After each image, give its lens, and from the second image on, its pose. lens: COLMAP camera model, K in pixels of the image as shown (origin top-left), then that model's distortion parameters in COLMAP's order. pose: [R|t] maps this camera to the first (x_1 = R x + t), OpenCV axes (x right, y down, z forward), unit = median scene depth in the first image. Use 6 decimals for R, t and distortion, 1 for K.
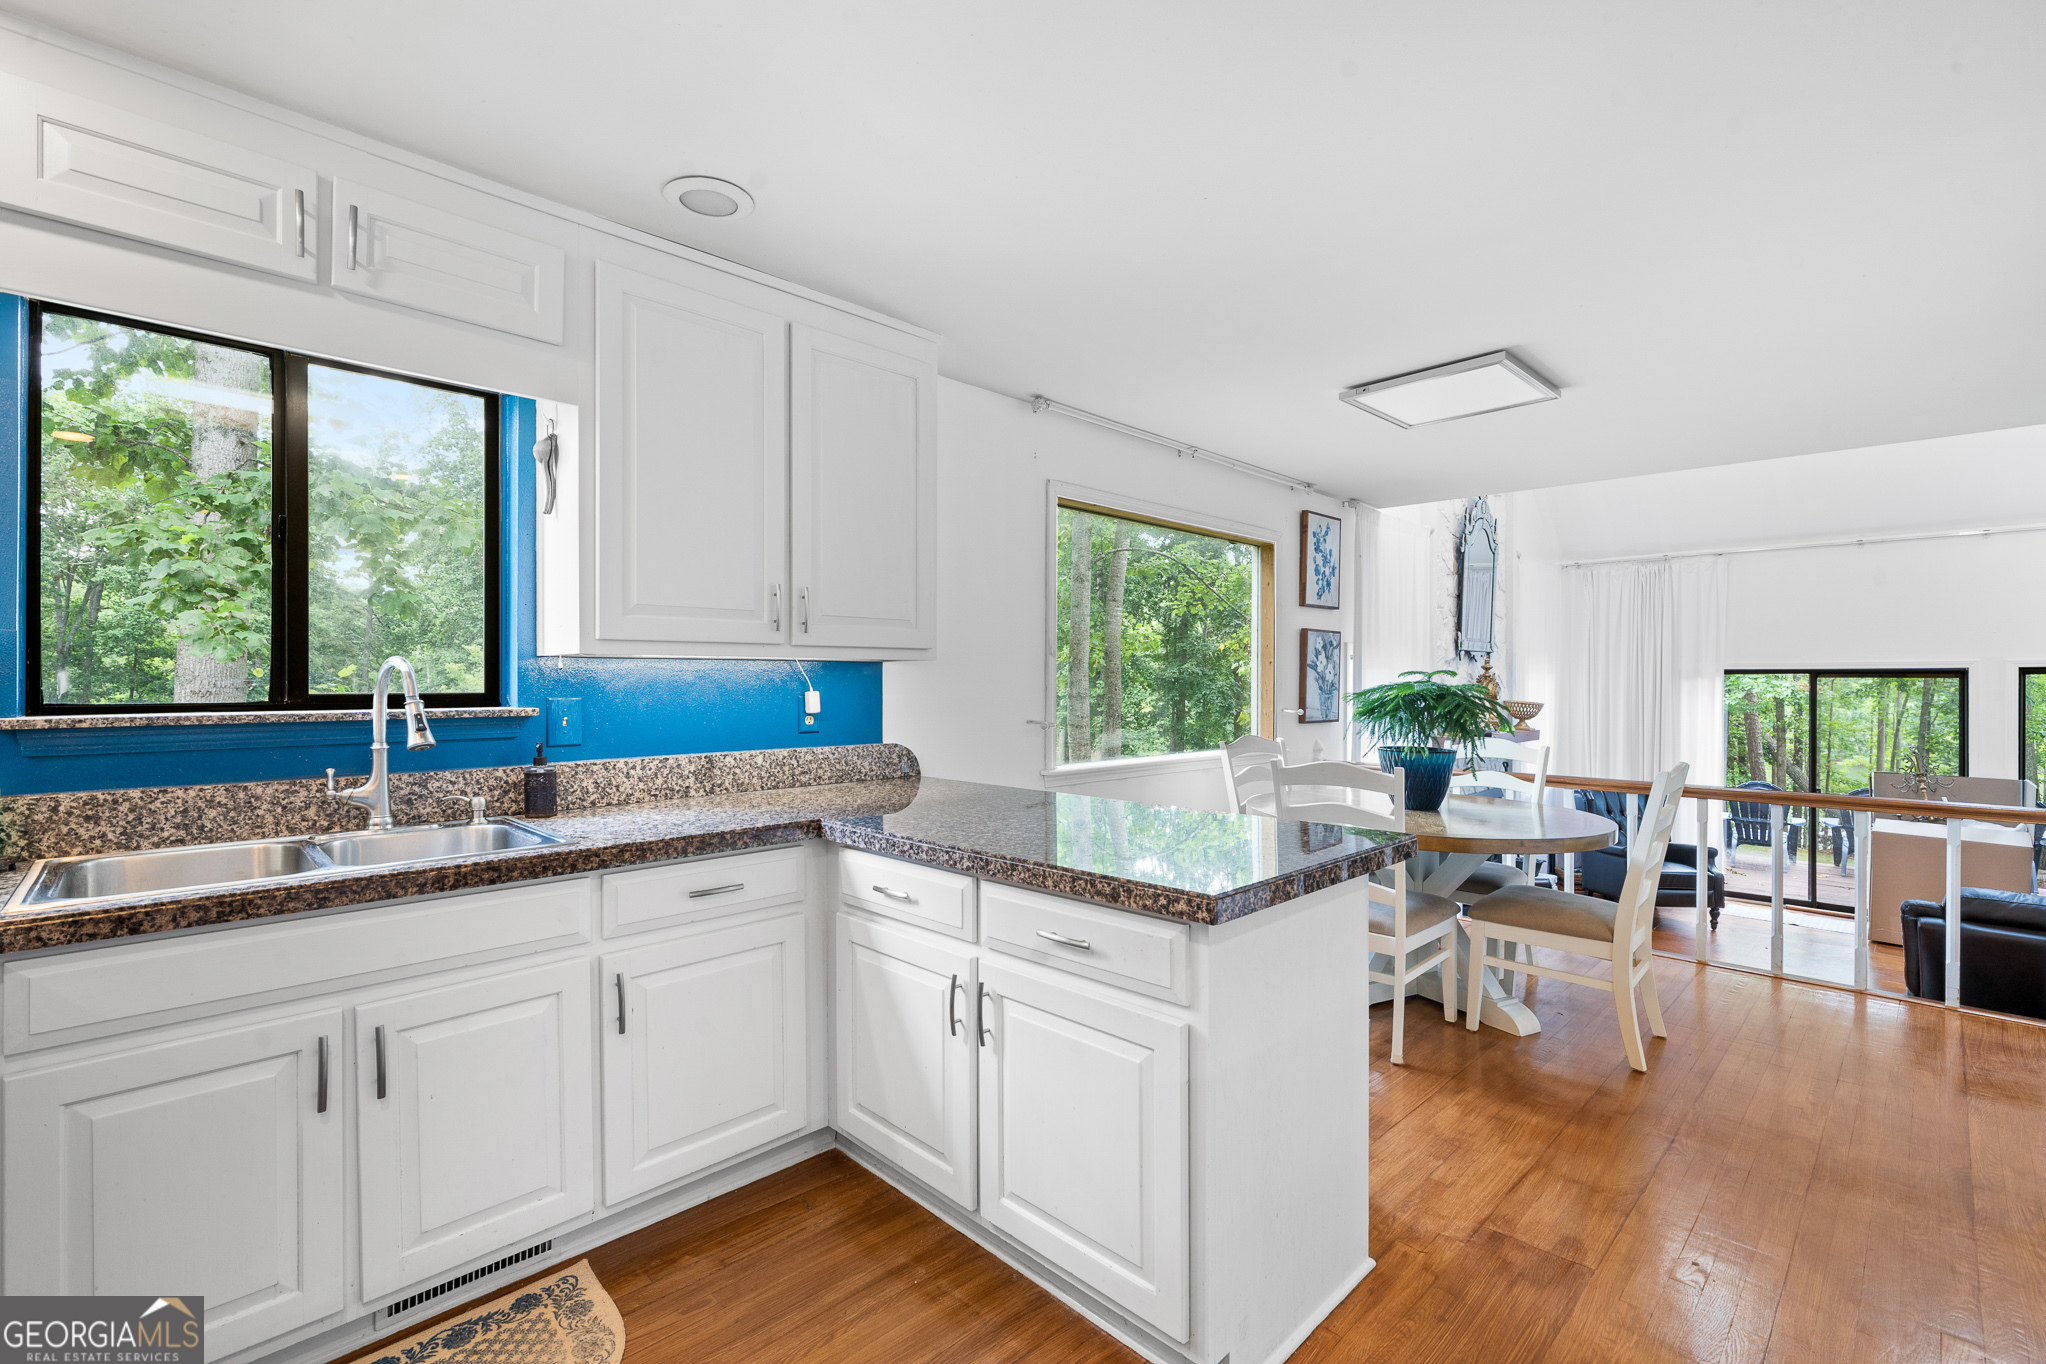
lens RADIAL K [[905.2, 0, 1030.7], [0, 905.2, 686.3], [0, 0, 1]] dist [0.001642, 0.000129]
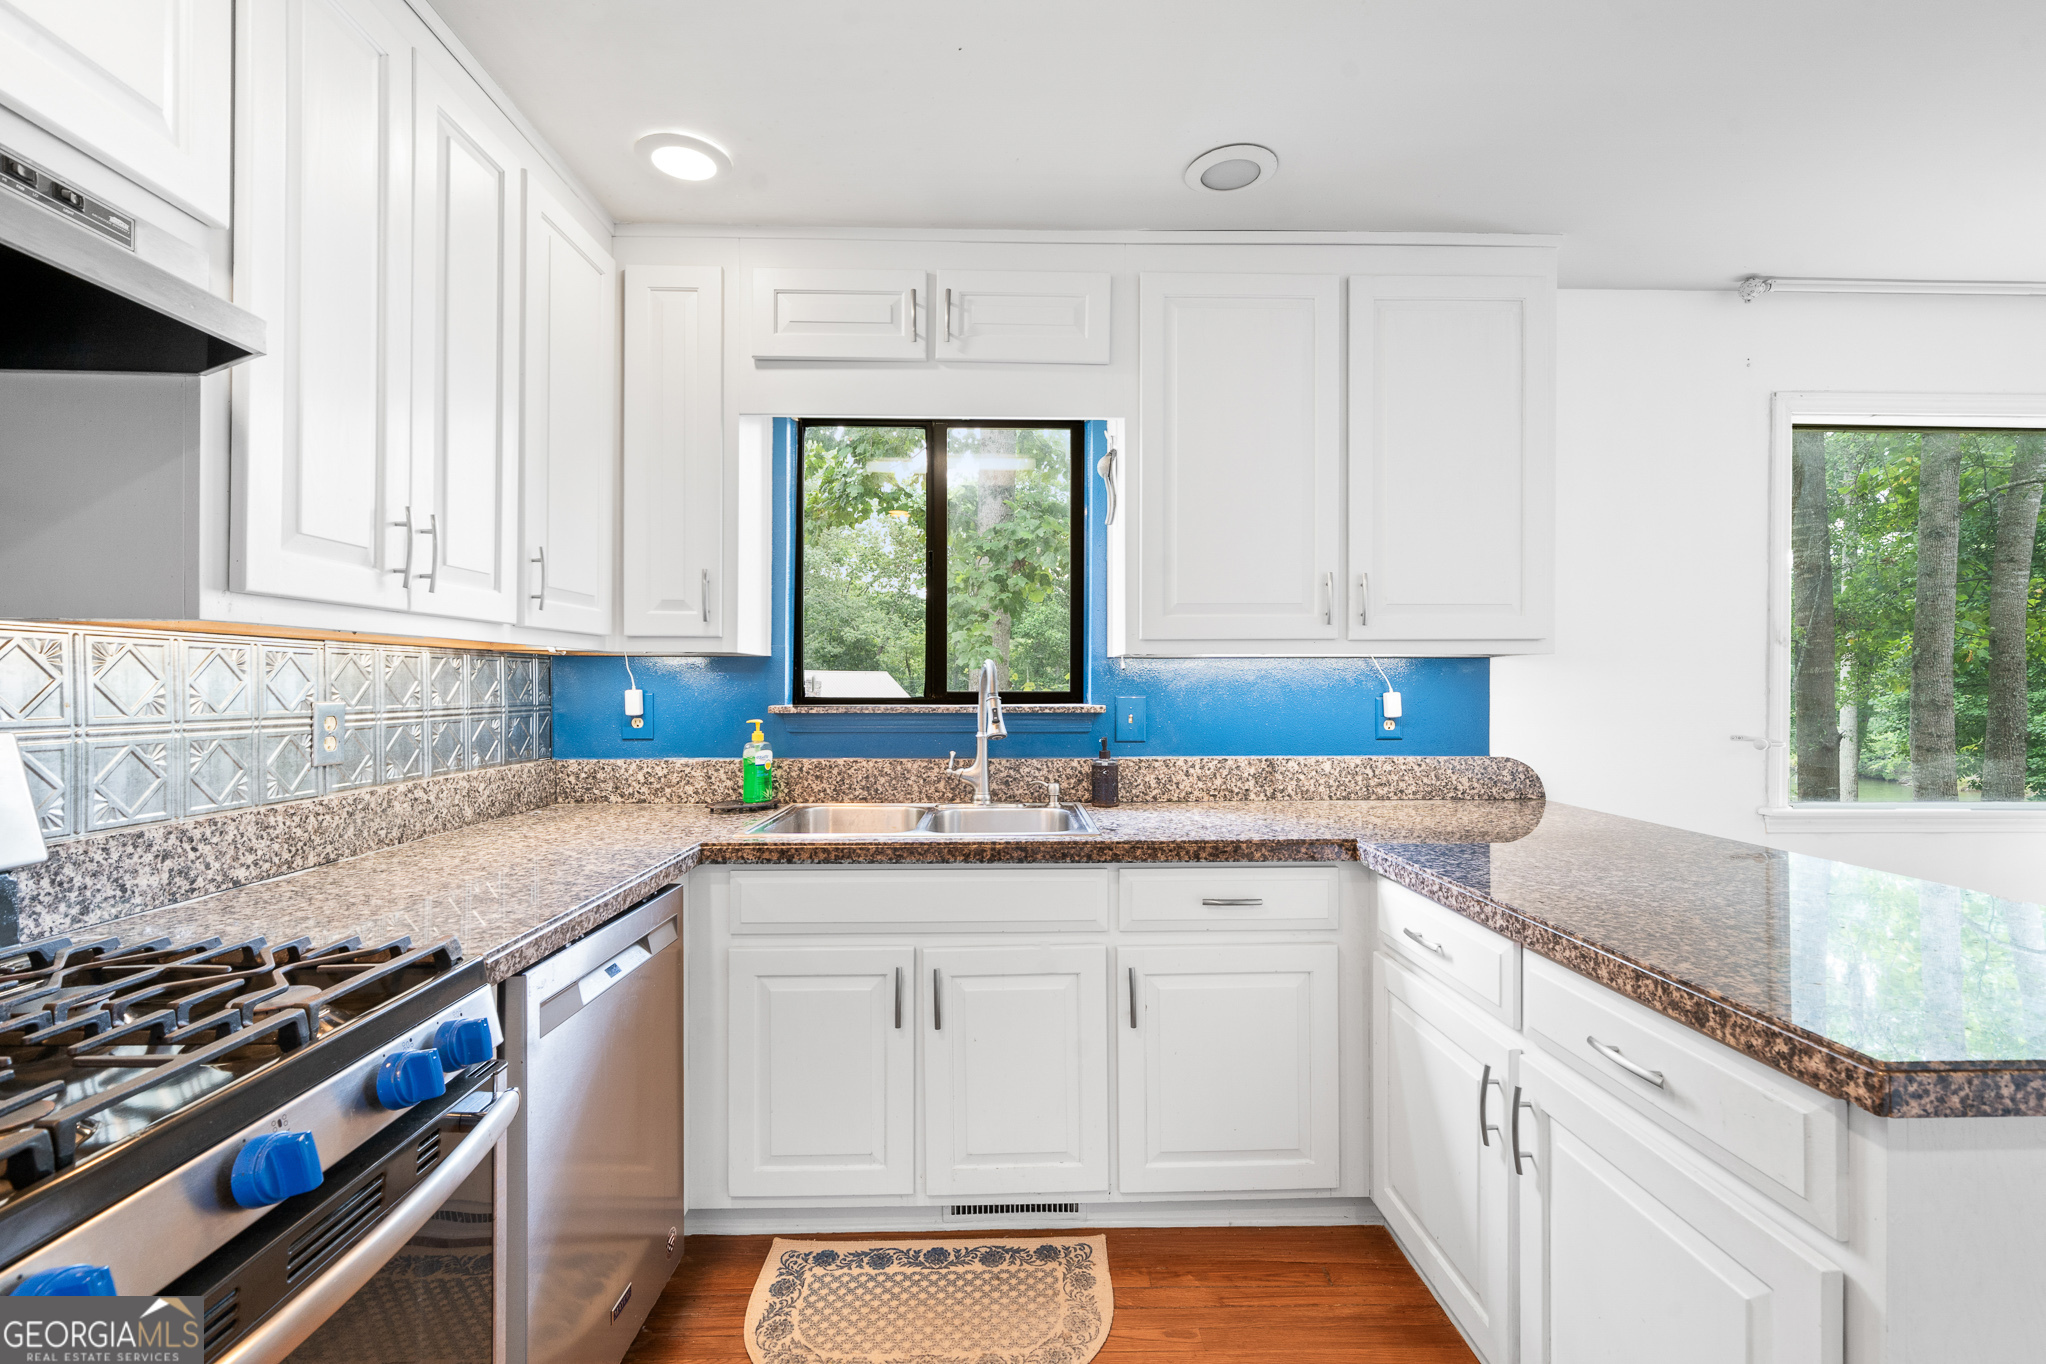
lens RADIAL K [[901.4, 0, 1020.2], [0, 901.4, 689.1], [0, 0, 1]] dist [0.000320, -0.000221]
pose [[0.724526, 0.003612, -0.689238, 0.140828], [-0.003909, 0.999992, 0.001132, 0.003998], [0.689236, 0.001874, 0.724534, 0.170396]]
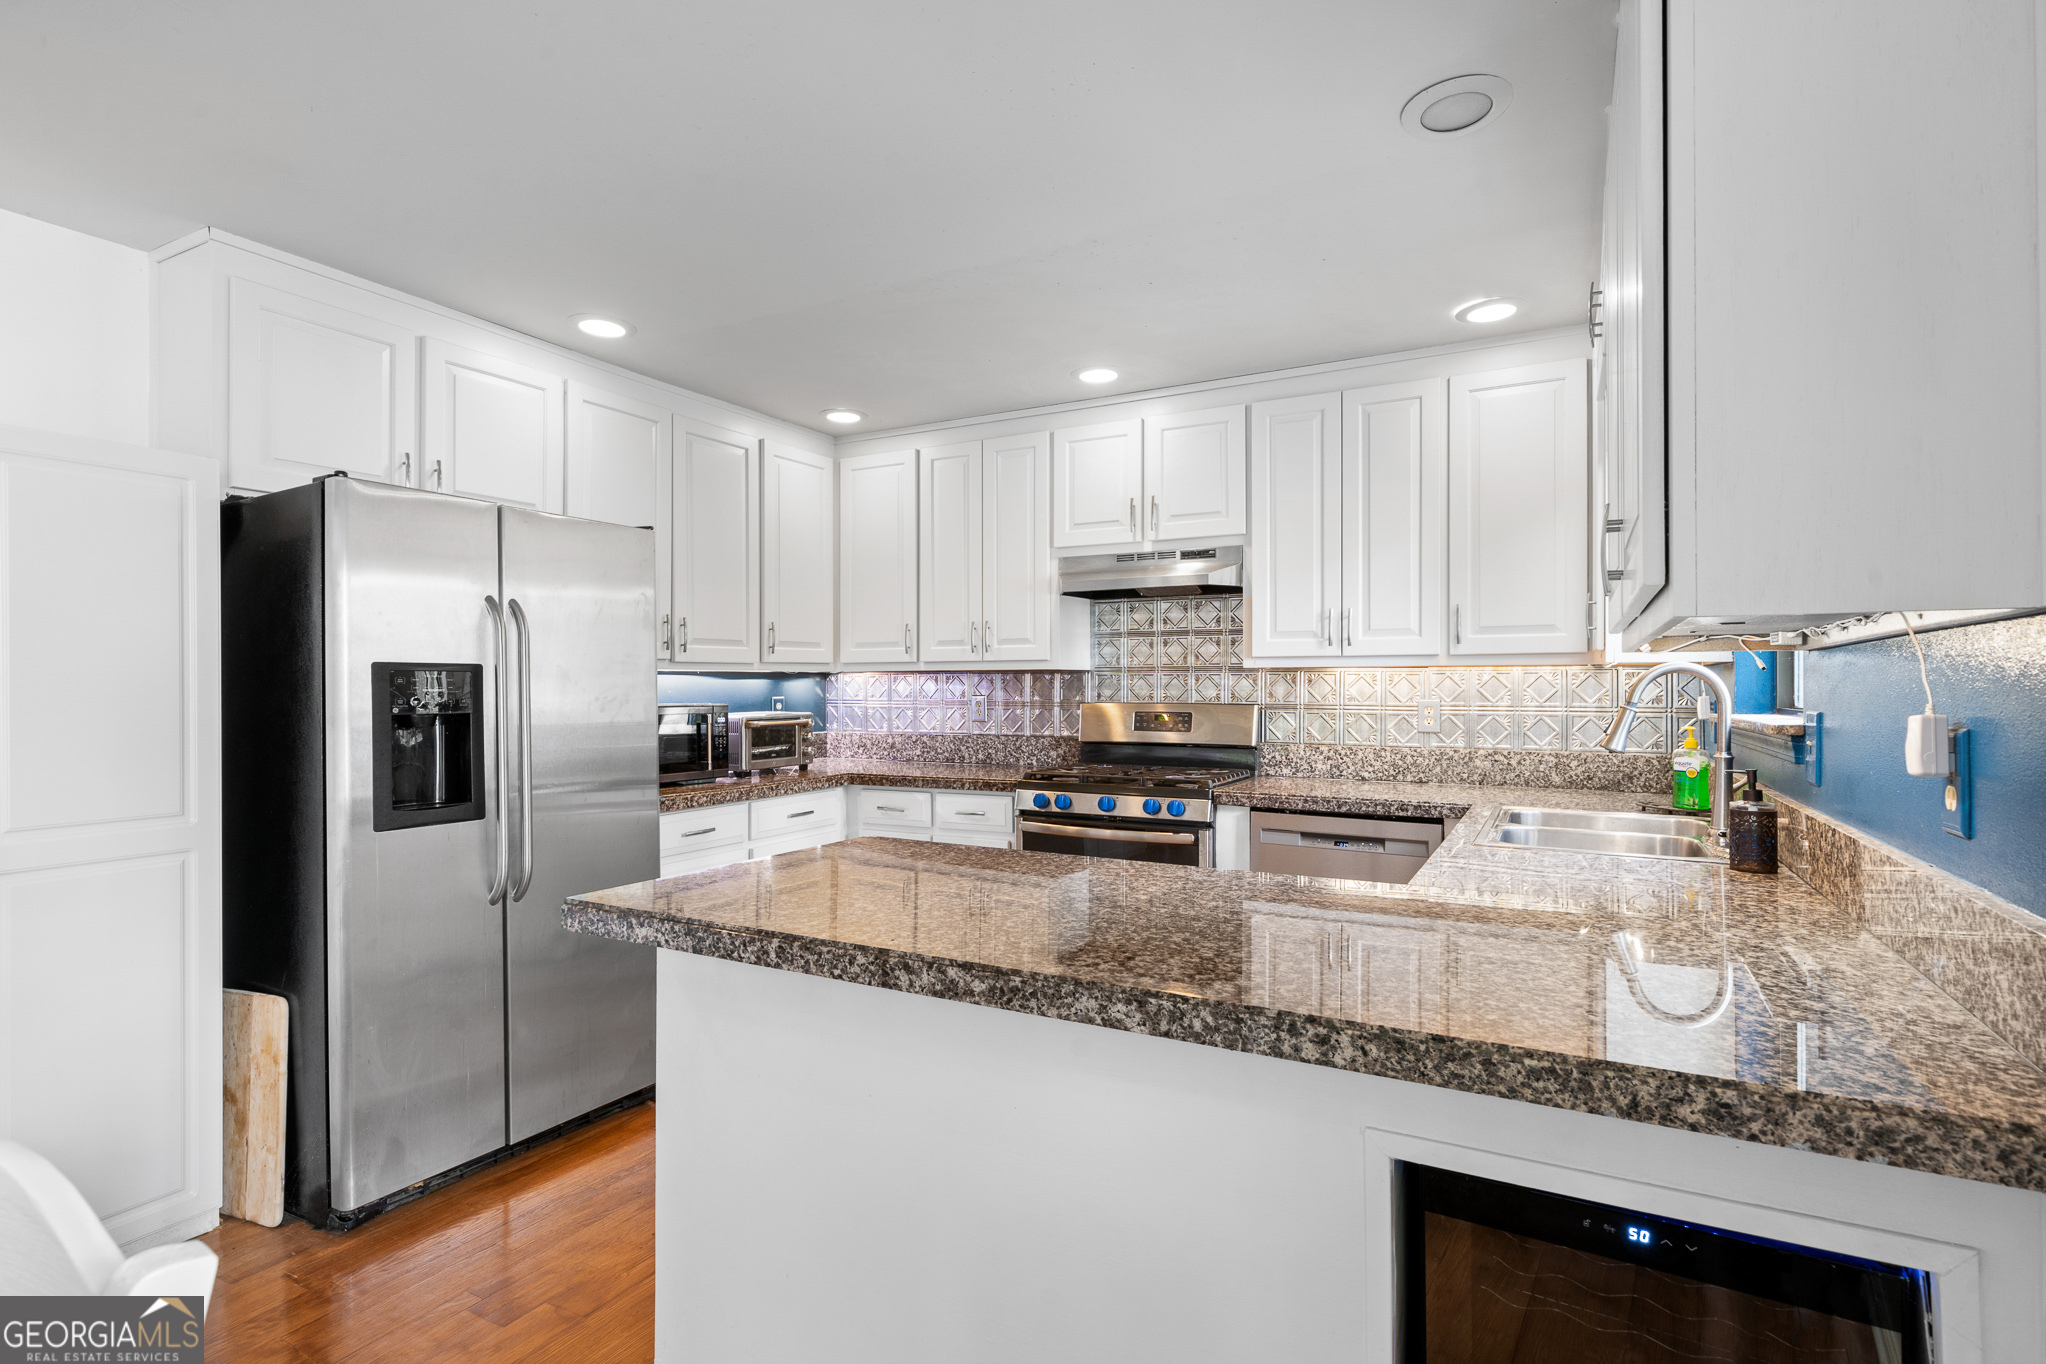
lens RADIAL K [[997.3, 0, 1023.0], [0, 997.3, 682.0], [0, 0, 1]] dist [-0.000490, 0.000254]
pose [[-0.958349, -0.004322, -0.285566, 0.291053], [-0.004138, 0.999991, -0.001248, -0.006119], [0.285569, -0.000015, -0.958358, 1.804356]]
